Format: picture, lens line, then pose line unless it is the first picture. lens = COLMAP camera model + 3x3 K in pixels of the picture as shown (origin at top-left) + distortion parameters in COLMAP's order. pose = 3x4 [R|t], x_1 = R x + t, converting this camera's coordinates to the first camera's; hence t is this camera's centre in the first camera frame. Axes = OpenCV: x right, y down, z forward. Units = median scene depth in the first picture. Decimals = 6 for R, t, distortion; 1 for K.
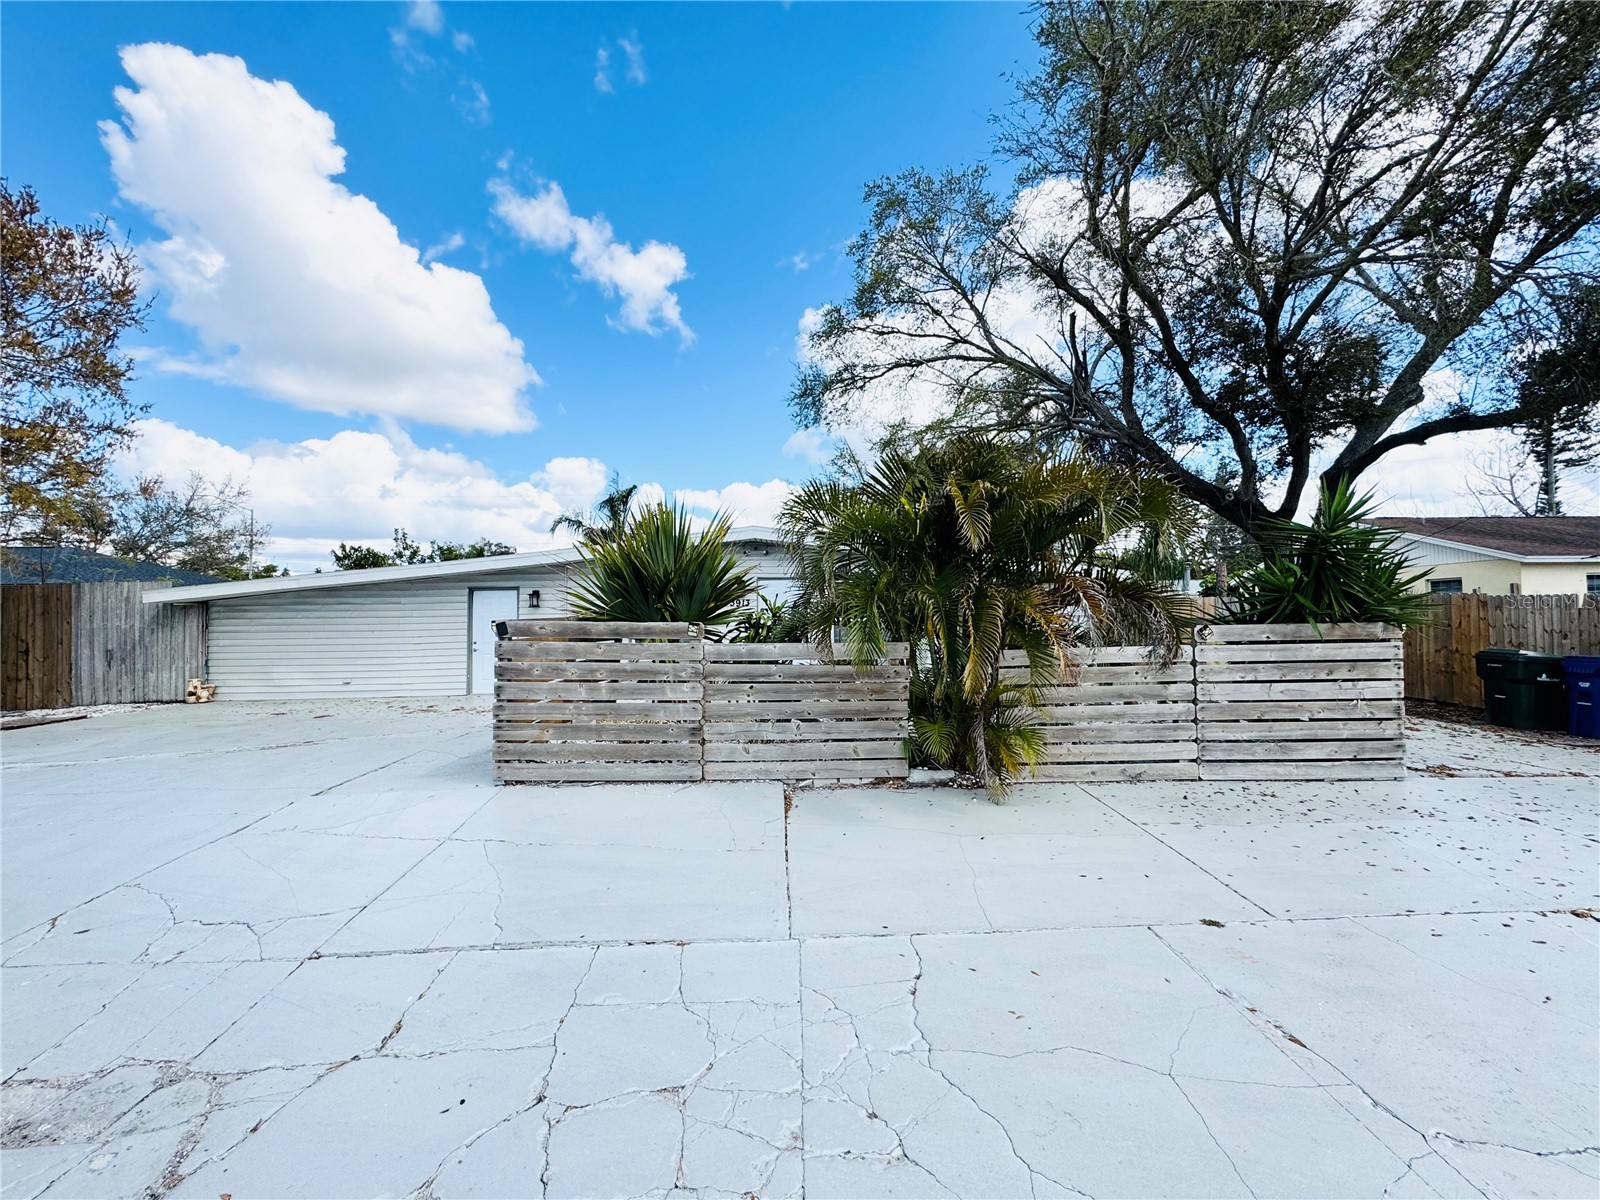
lens RADIAL K [[640.8, 0, 797.2], [0, 640.8, 589.9], [0, 0, 1]] dist [-0.003384, 0.000140]
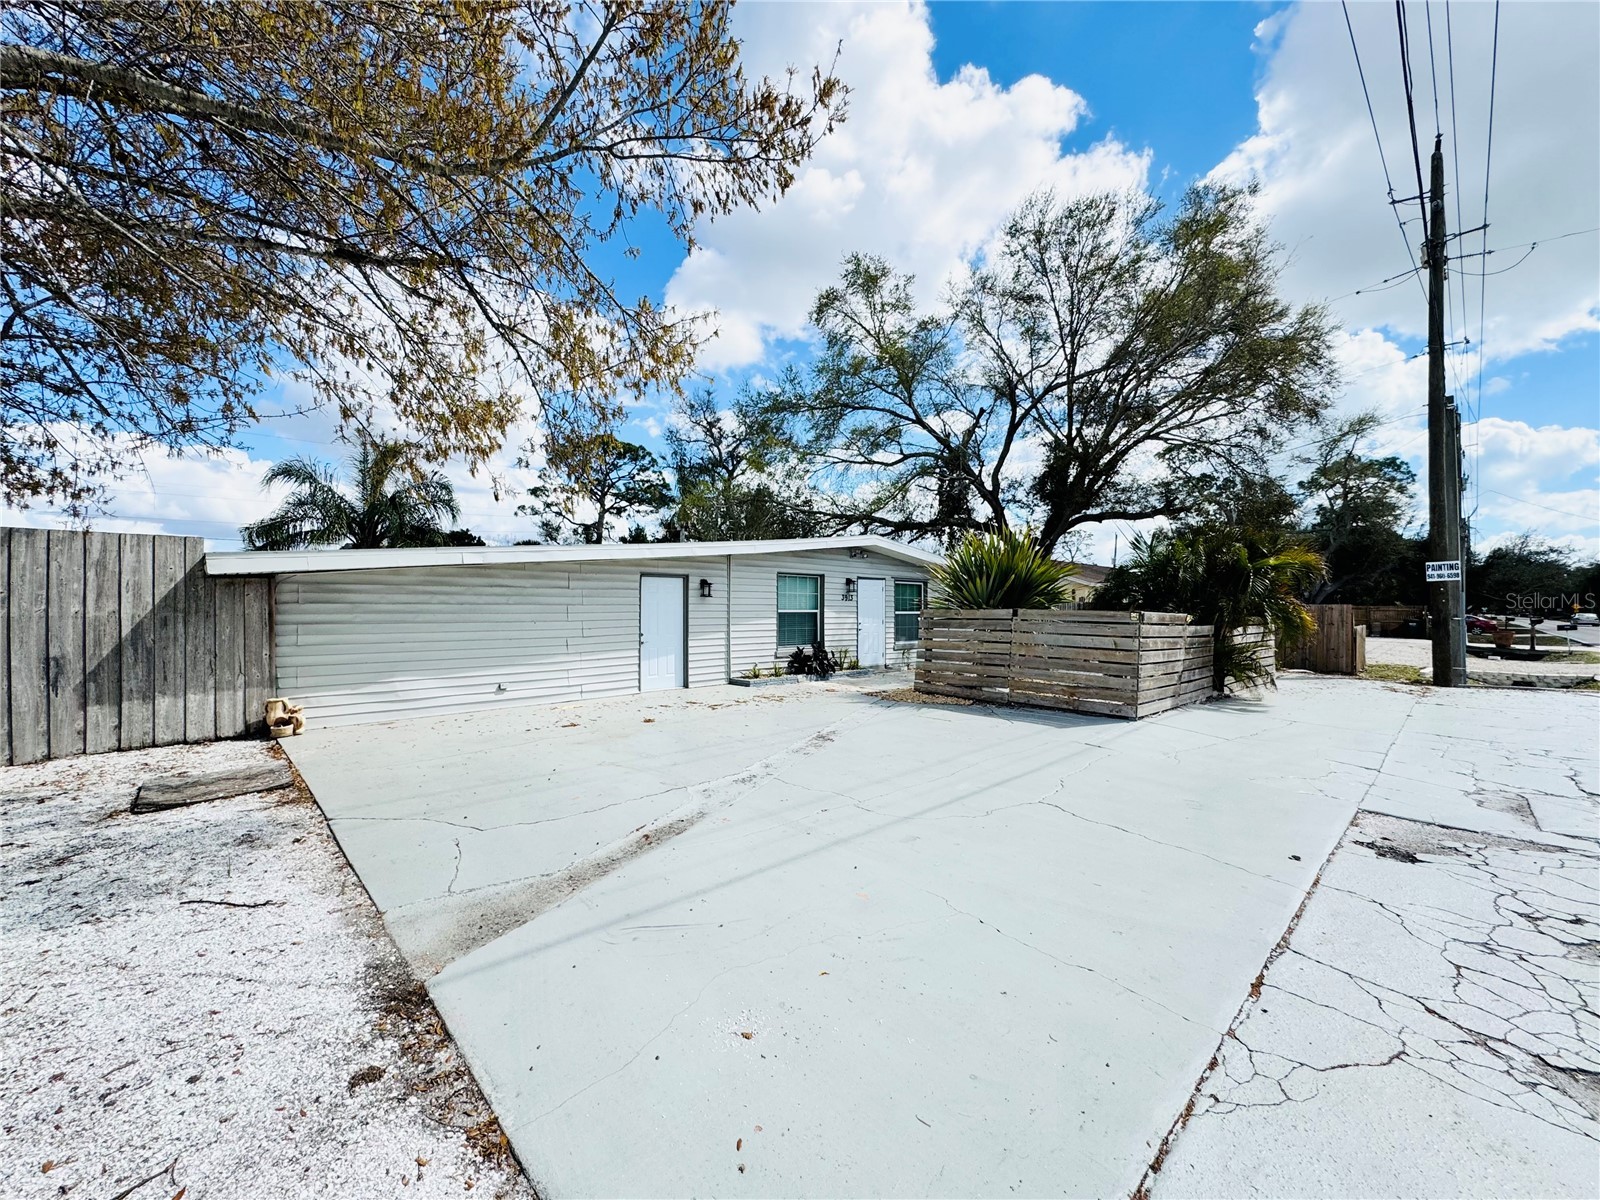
lens RADIAL K [[640.8, 0, 808.8], [0, 640.8, 609.7], [0, 0, 1]] dist [-0.003384, 0.000140]
pose [[0.739094, 0.012472, 0.673487, -1.329630], [-0.031499, 0.999375, 0.016060, 0.036552], [-0.672866, -0.033084, 0.739024, 0.263612]]
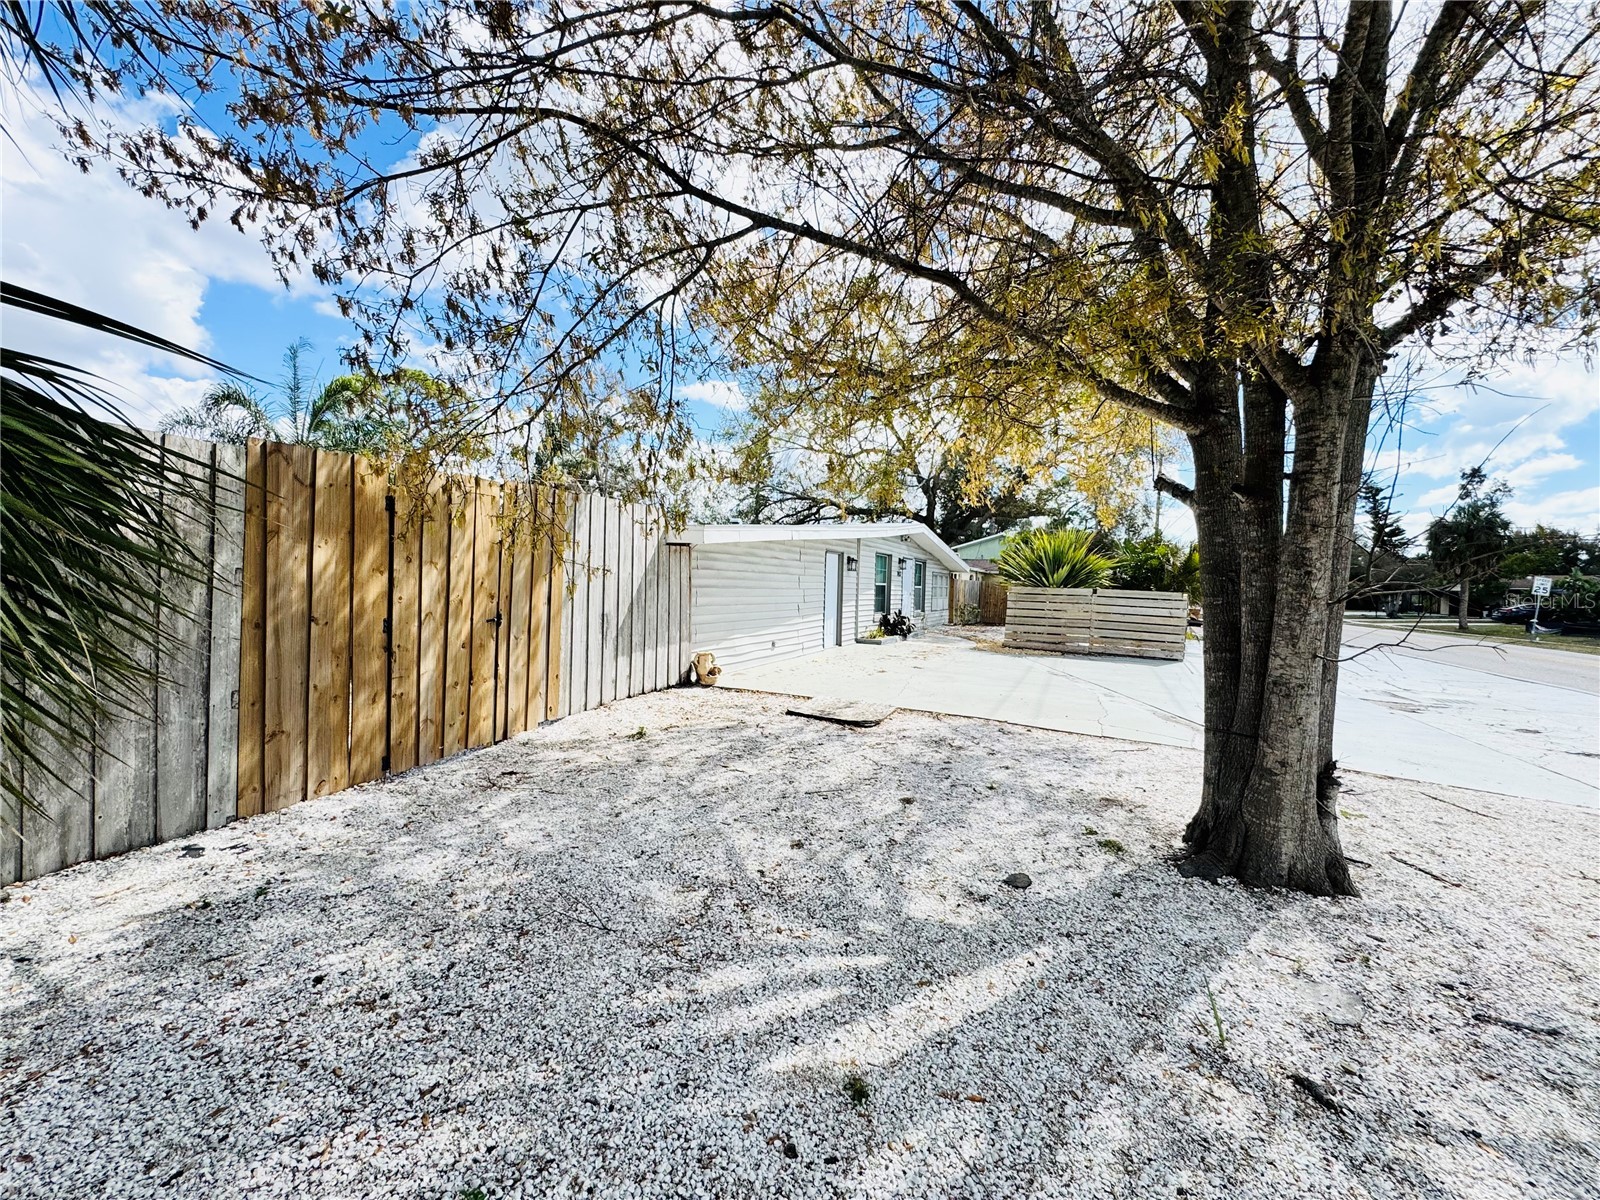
lens RADIAL K [[640.8, 0, 797.0], [0, 640.8, 595.6], [0, 0, 1]] dist [-0.003384, 0.000140]
pose [[0.434483, 0.008039, 0.900644, -2.107366], [-0.066669, 0.997504, 0.023258, 0.070964], [-0.898209, -0.070150, 0.433934, 0.810146]]
